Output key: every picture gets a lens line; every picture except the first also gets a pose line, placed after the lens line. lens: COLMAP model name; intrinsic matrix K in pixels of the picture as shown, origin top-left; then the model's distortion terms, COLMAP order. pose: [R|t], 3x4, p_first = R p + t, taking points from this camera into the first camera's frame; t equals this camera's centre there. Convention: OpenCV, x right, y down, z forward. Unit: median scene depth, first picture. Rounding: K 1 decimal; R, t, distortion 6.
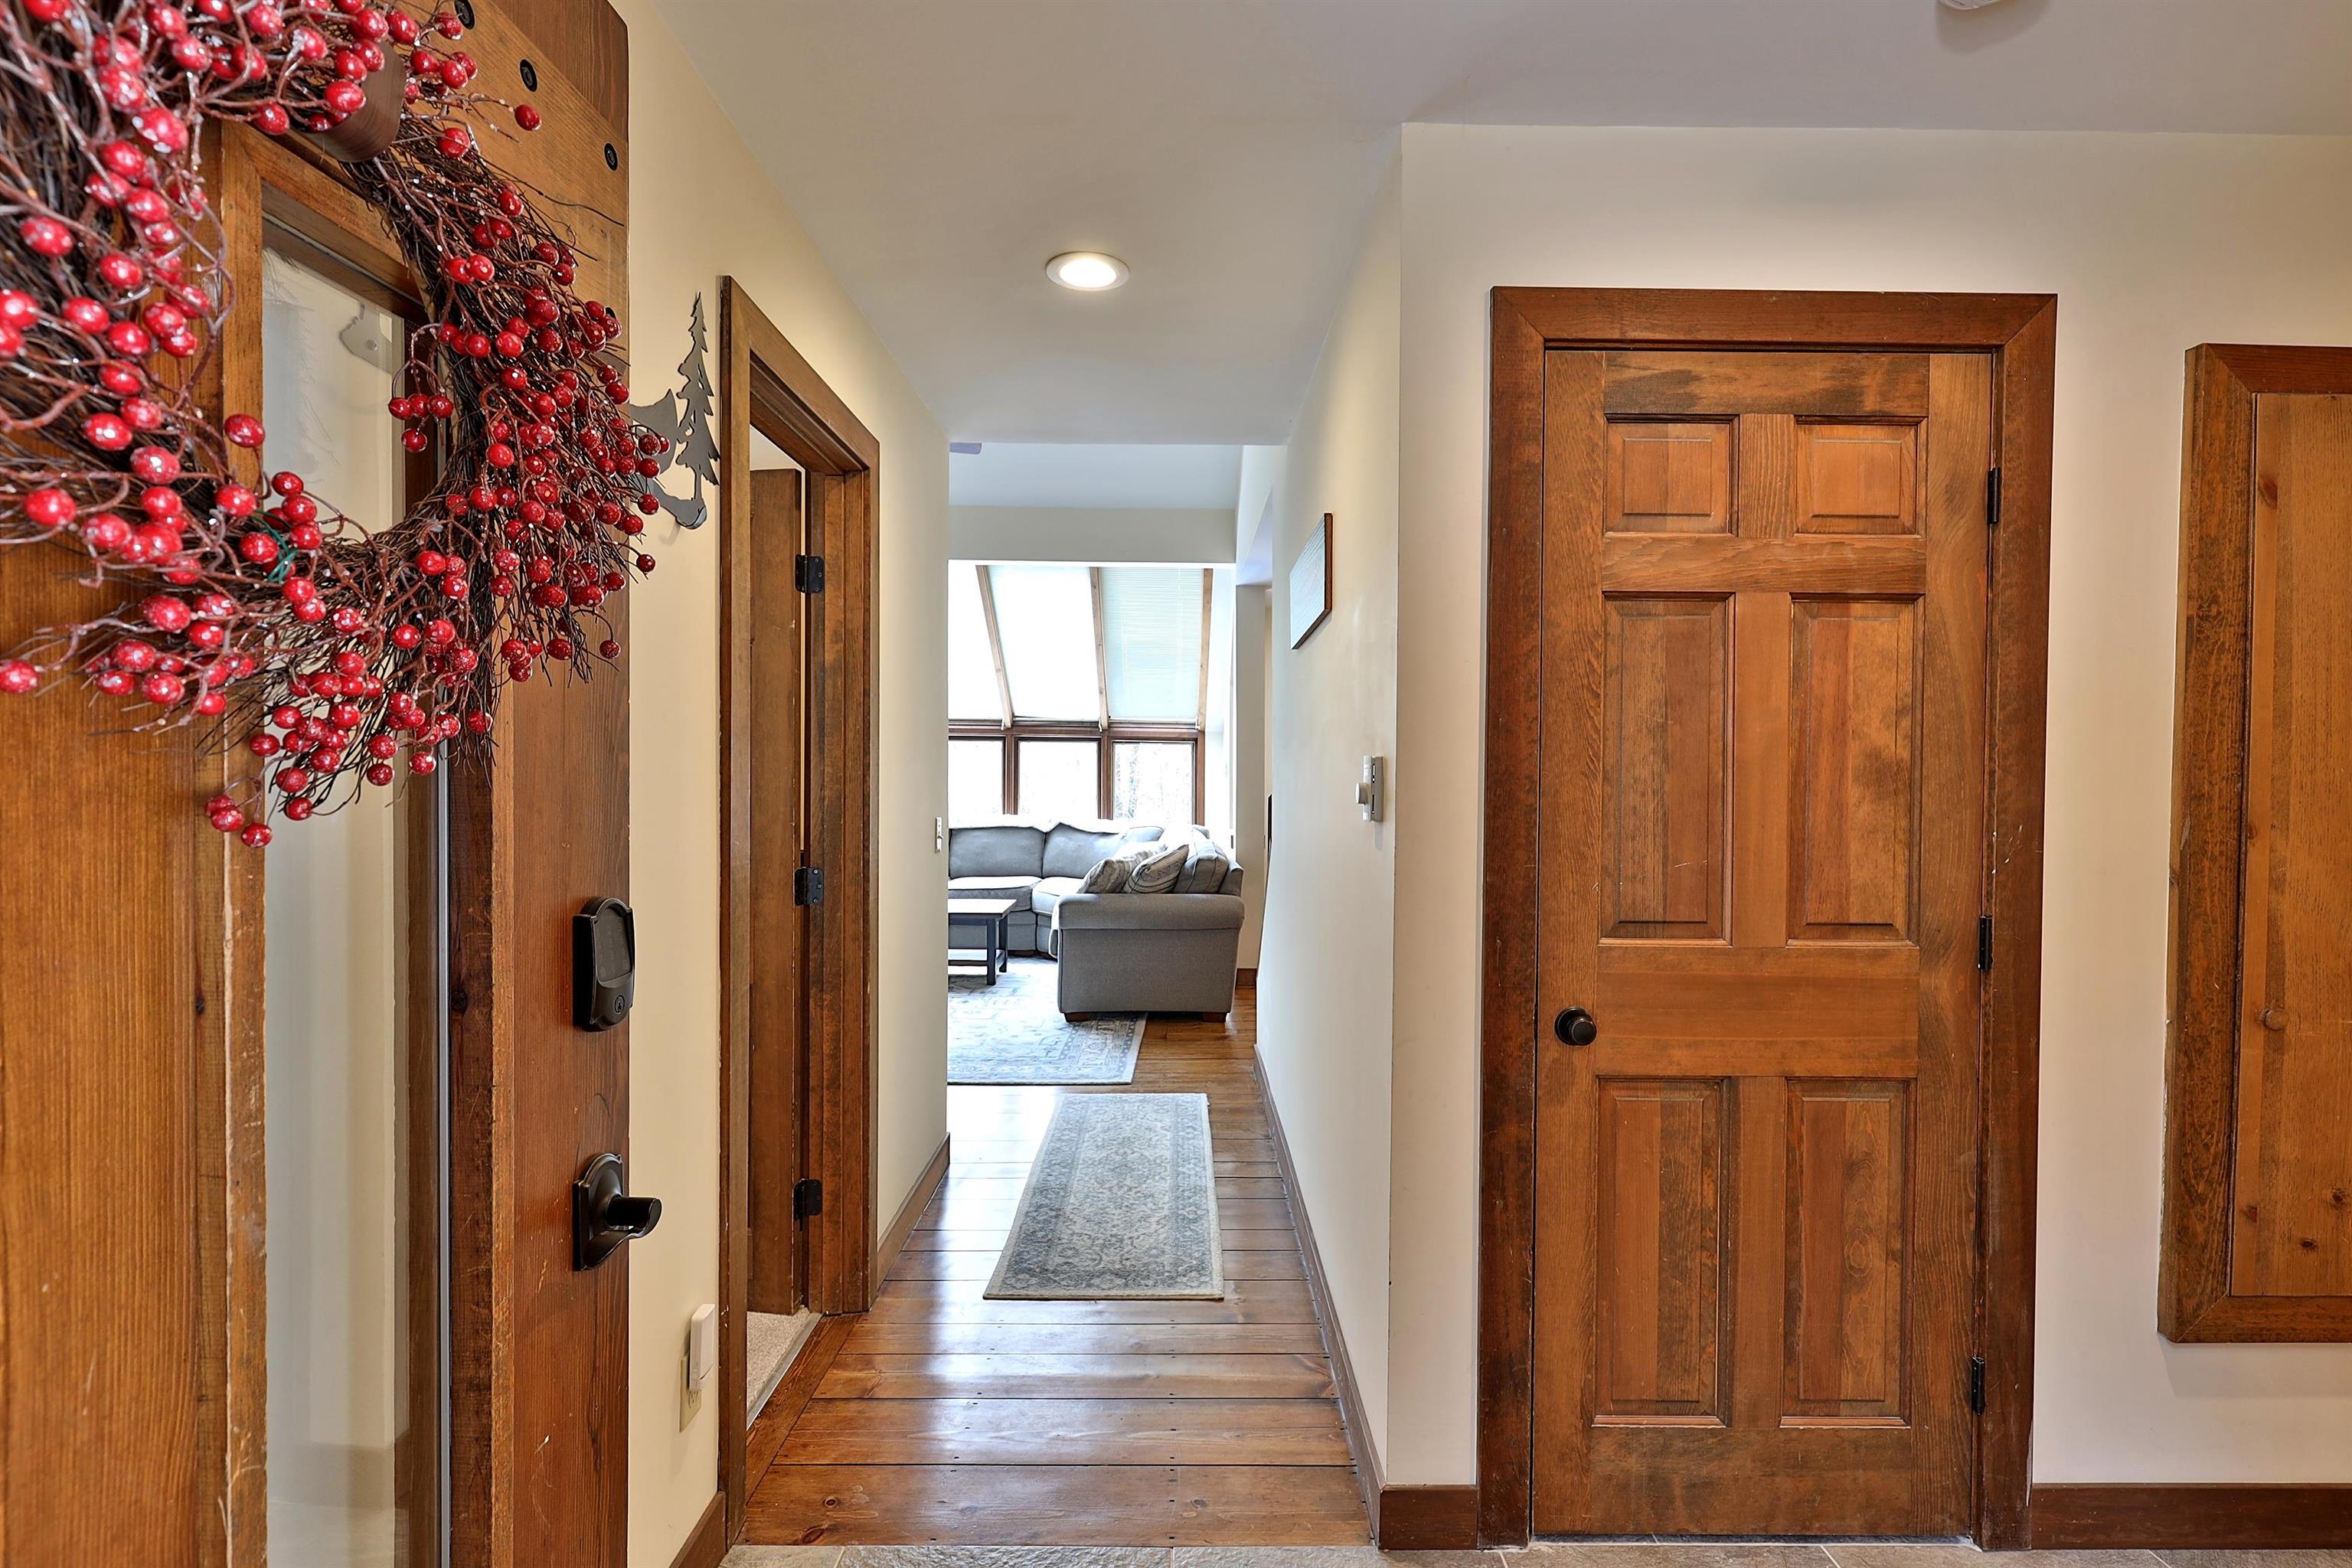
lens RADIAL K [[1145.2, 0, 1176.0], [0, 1145.2, 784.0], [0, 0, 1]] dist [-0.000172, 0.000359]
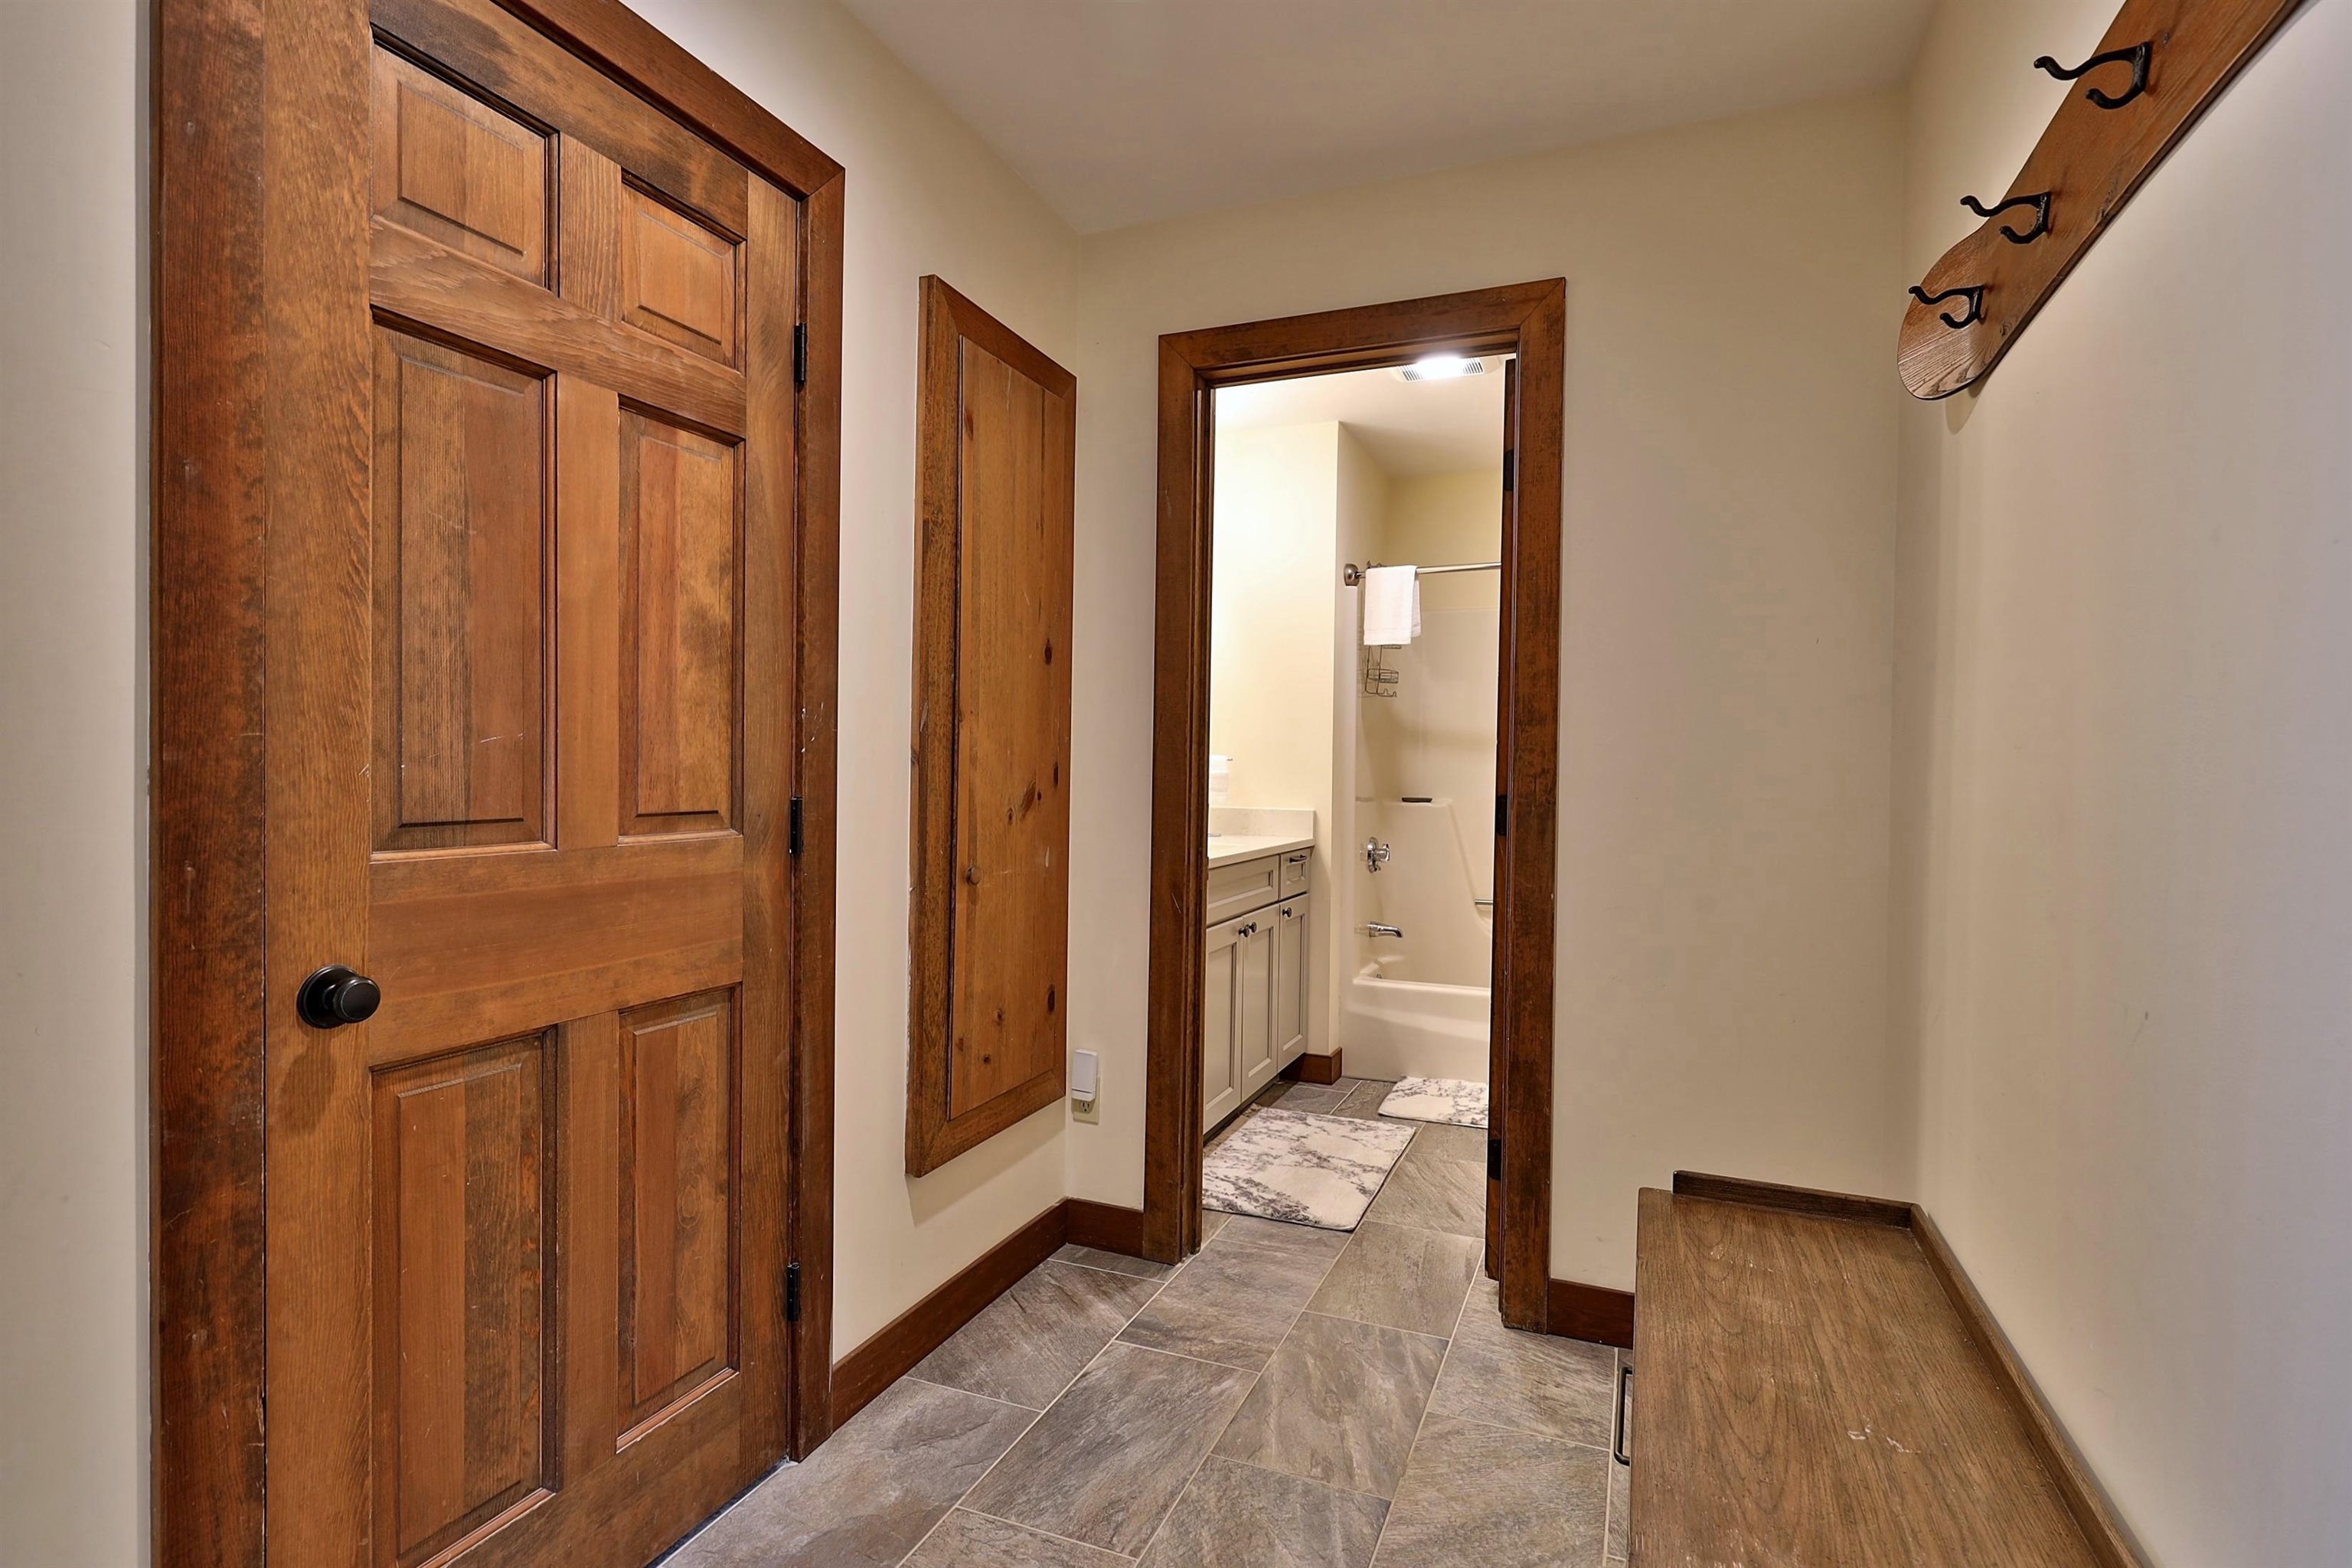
lens RADIAL K [[1145.2, 0, 1176.0], [0, 1145.2, 784.0], [0, 0, 1]] dist [-0.000172, 0.000359]
pose [[0.382846, -0.017979, 0.923637, -0.047651], [0.007743, 0.999838, 0.016253, 0.090348], [-0.923780, 0.000930, 0.382923, 0.343266]]
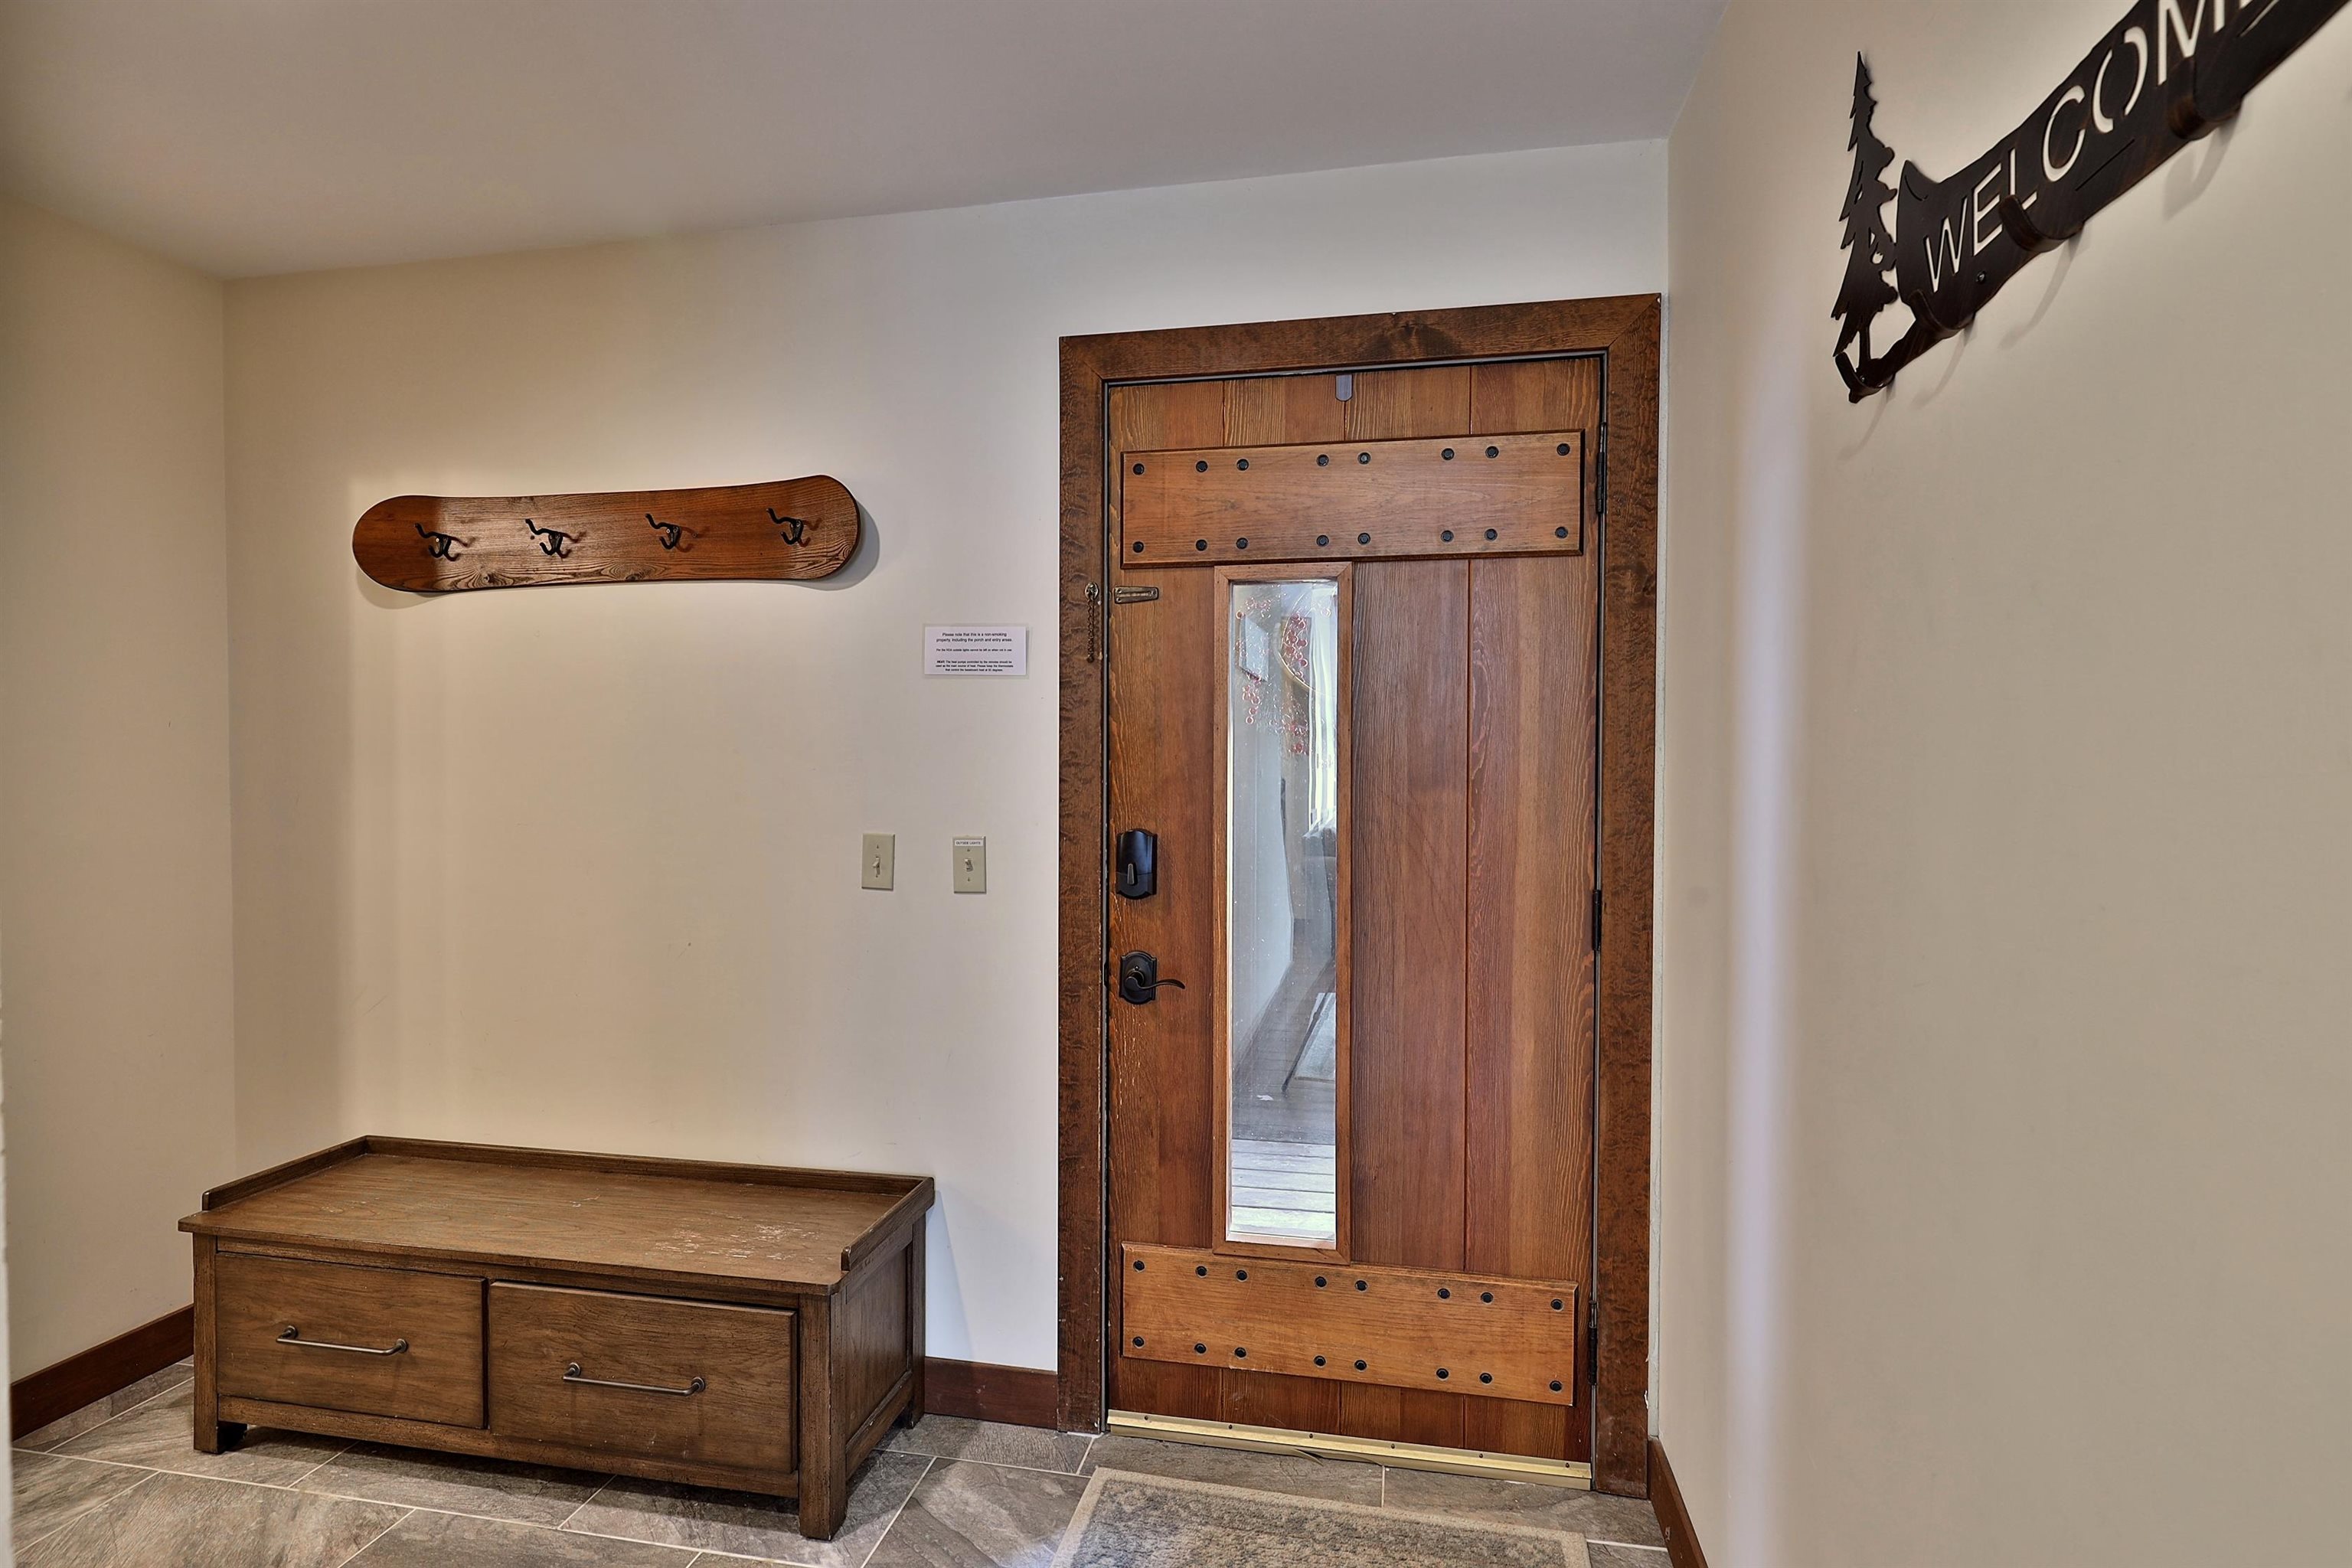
lens RADIAL K [[1145.2, 0, 1176.0], [0, 1145.2, 784.0], [0, 0, 1]] dist [-0.000172, 0.000359]
pose [[-0.981281, -0.011792, 0.192221, -0.142905], [-0.006364, 0.999564, 0.028831, -0.001120], [-0.192477, 0.027068, -0.980928, 1.223804]]
